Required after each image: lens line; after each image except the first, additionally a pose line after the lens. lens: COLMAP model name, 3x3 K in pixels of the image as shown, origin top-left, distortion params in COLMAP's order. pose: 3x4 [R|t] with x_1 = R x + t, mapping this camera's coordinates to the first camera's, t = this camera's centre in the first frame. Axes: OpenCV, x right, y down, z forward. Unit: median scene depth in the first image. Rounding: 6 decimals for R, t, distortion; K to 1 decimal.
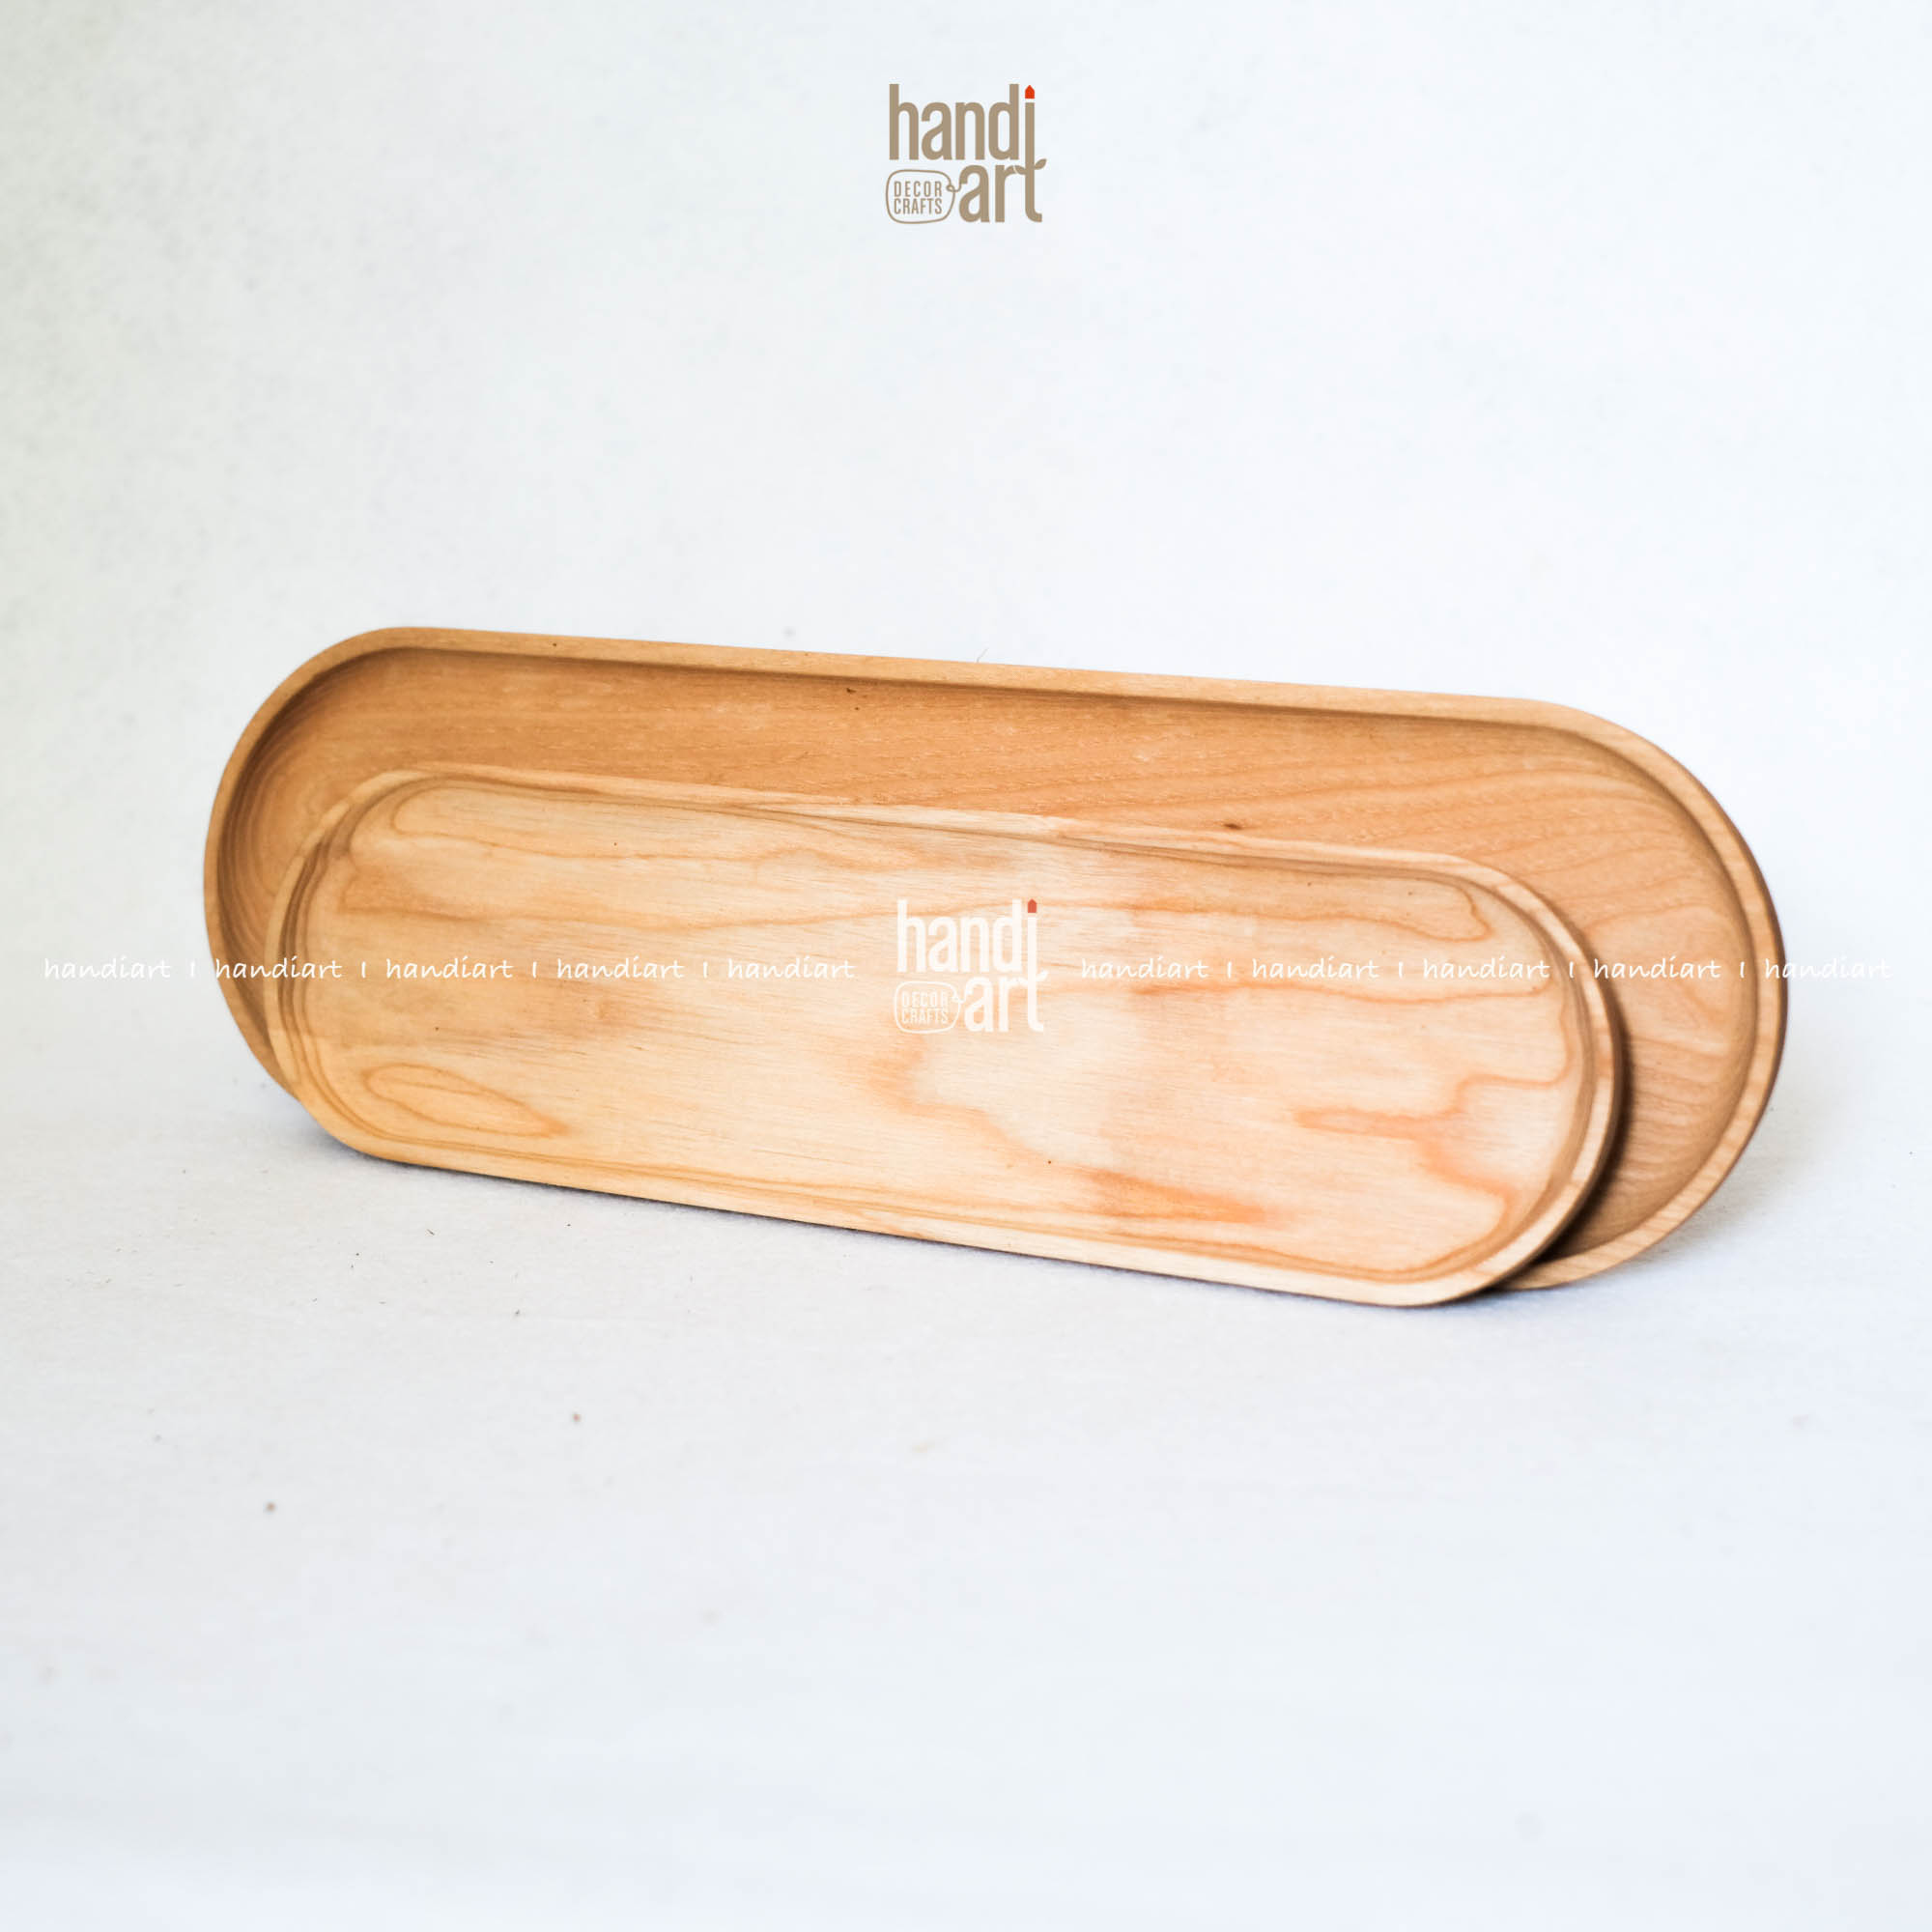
lens RADIAL K [[4563.8, 0, 966.0], [0, 4563.8, 966.0], [0, 0, 1]] dist [-0.028799, -0.692674]
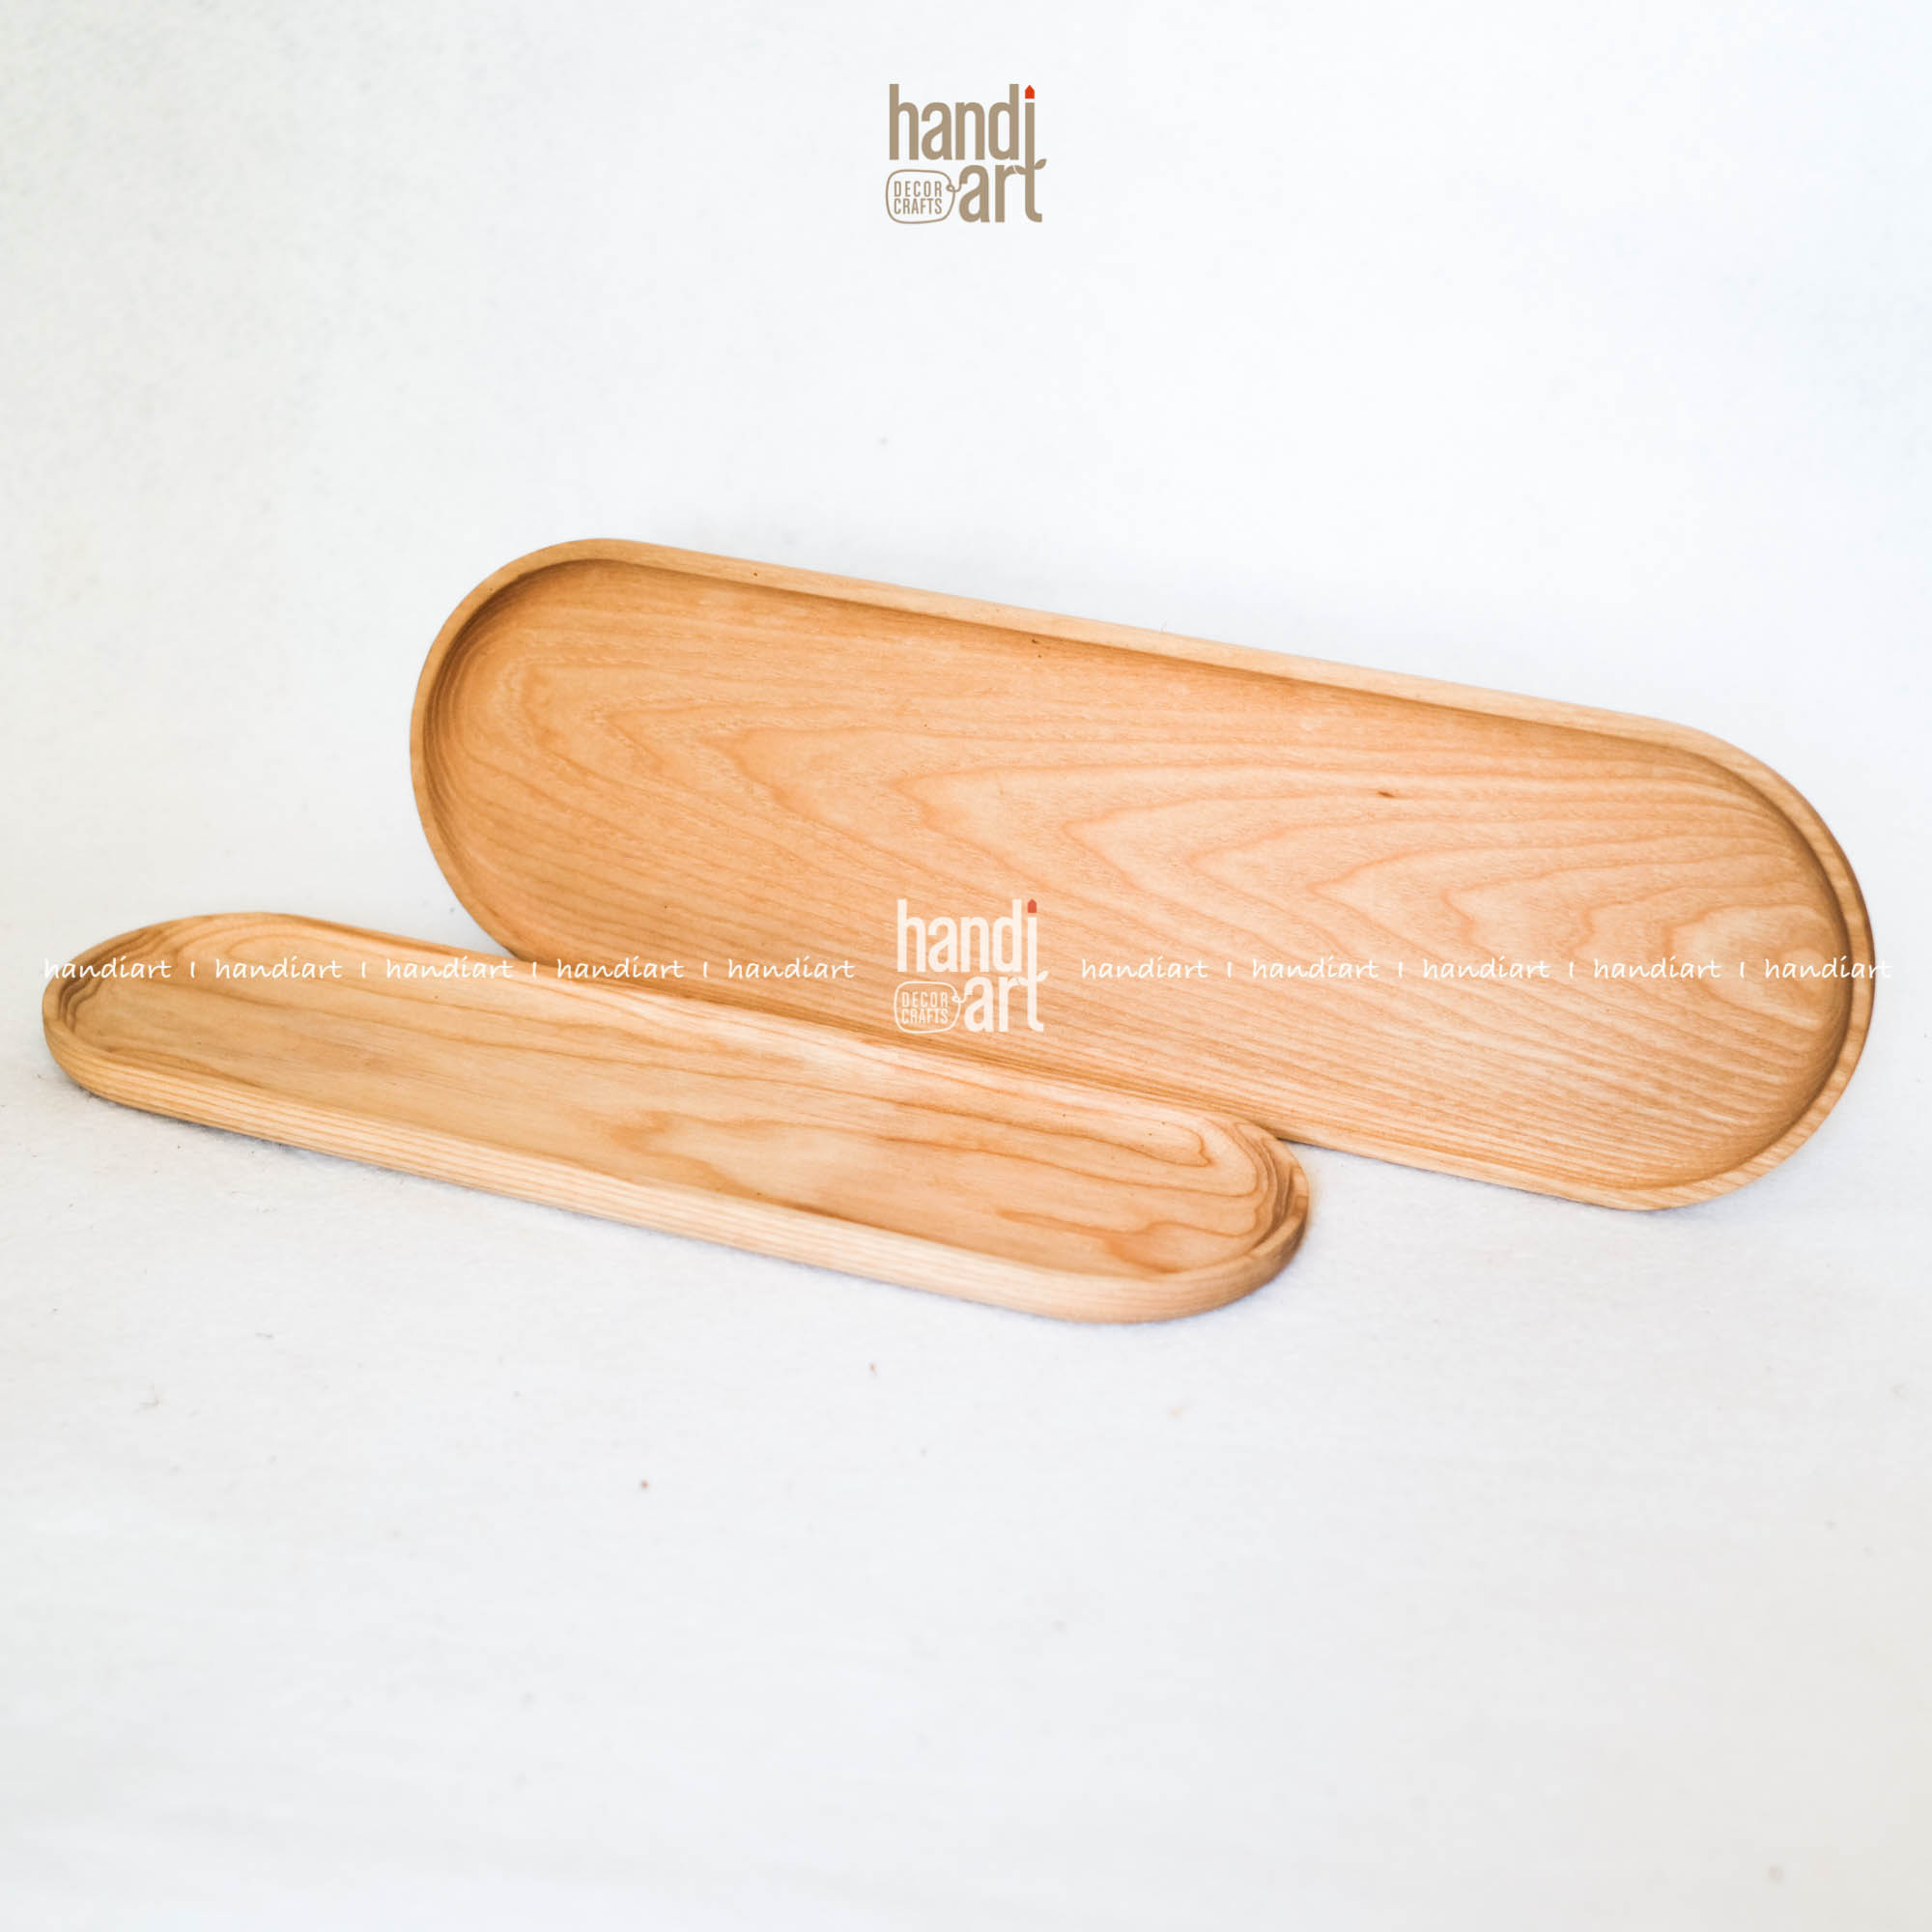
lens RADIAL K [[4563.8, 0, 966.0], [0, 4563.8, 966.0], [0, 0, 1]] dist [-0.028799, -0.692674]
pose [[0.994956, -0.005259, 0.100172, -0.160467], [-0.016695, 0.976016, 0.217059, -0.233419], [-0.098911, -0.217637, 0.971005, -0.115250]]
